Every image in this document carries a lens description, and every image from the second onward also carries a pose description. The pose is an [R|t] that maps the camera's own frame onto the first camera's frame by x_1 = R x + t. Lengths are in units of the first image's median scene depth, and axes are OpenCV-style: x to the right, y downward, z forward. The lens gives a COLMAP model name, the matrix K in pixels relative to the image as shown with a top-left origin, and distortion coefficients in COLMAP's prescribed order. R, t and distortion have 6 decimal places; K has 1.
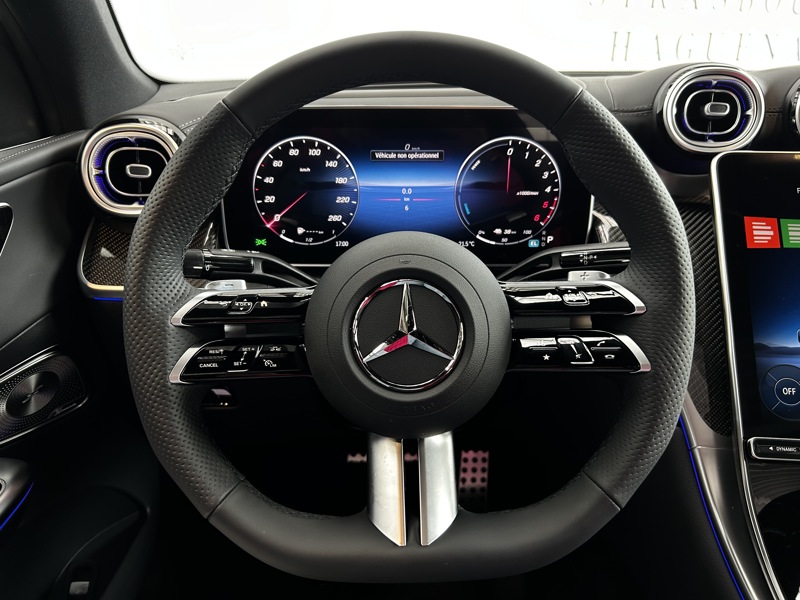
lens RADIAL K [[645.5, 0, 398.1], [0, 645.5, 308.2], [0, 0, 1]] dist [0.117892, 0.000965]
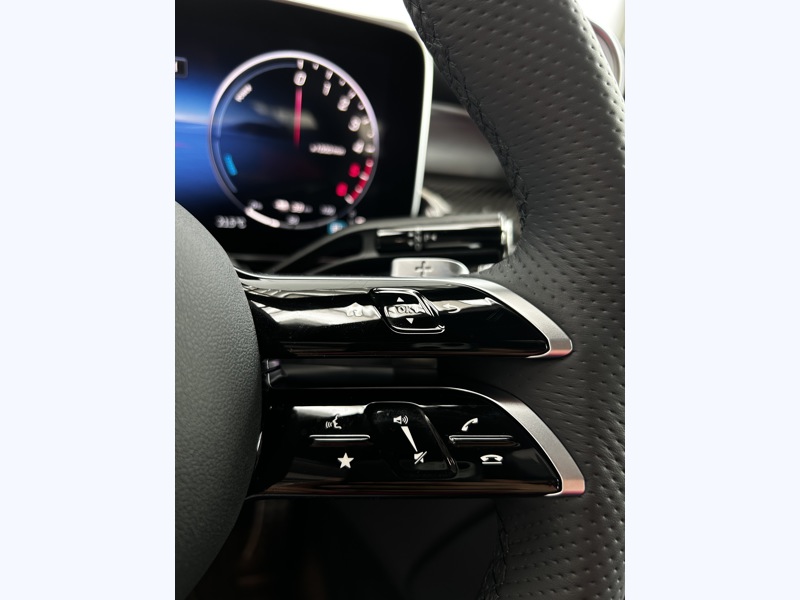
lens RADIAL K [[491.6, 0, 400.0], [0, 491.6, 300.0], [0, 0, 1]] dist [0.002005, 0.000797]
pose [[0.954933, 0.017897, 0.296280, 0.127816], [-0.008470, 0.999417, -0.033070, -0.011211], [-0.296699, 0.029070, 0.954528, 0.526255]]
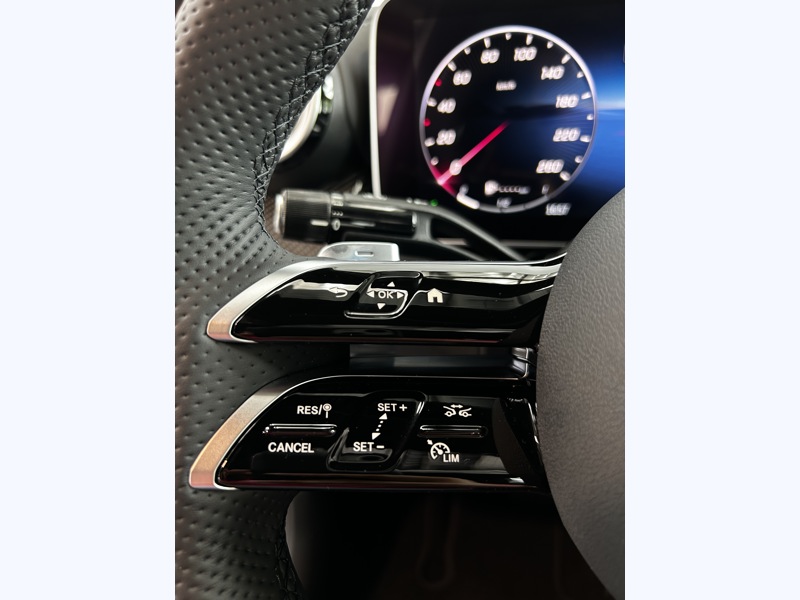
lens RADIAL K [[491.6, 0, 400.0], [0, 491.6, 300.0], [0, 0, 1]] dist [0.002005, 0.000797]
pose [[0.968829, 0.046925, -0.243247, -0.118889], [-0.053237, 0.998393, -0.019438, 0.002087], [0.241943, 0.031782, 0.969770, 0.540053]]
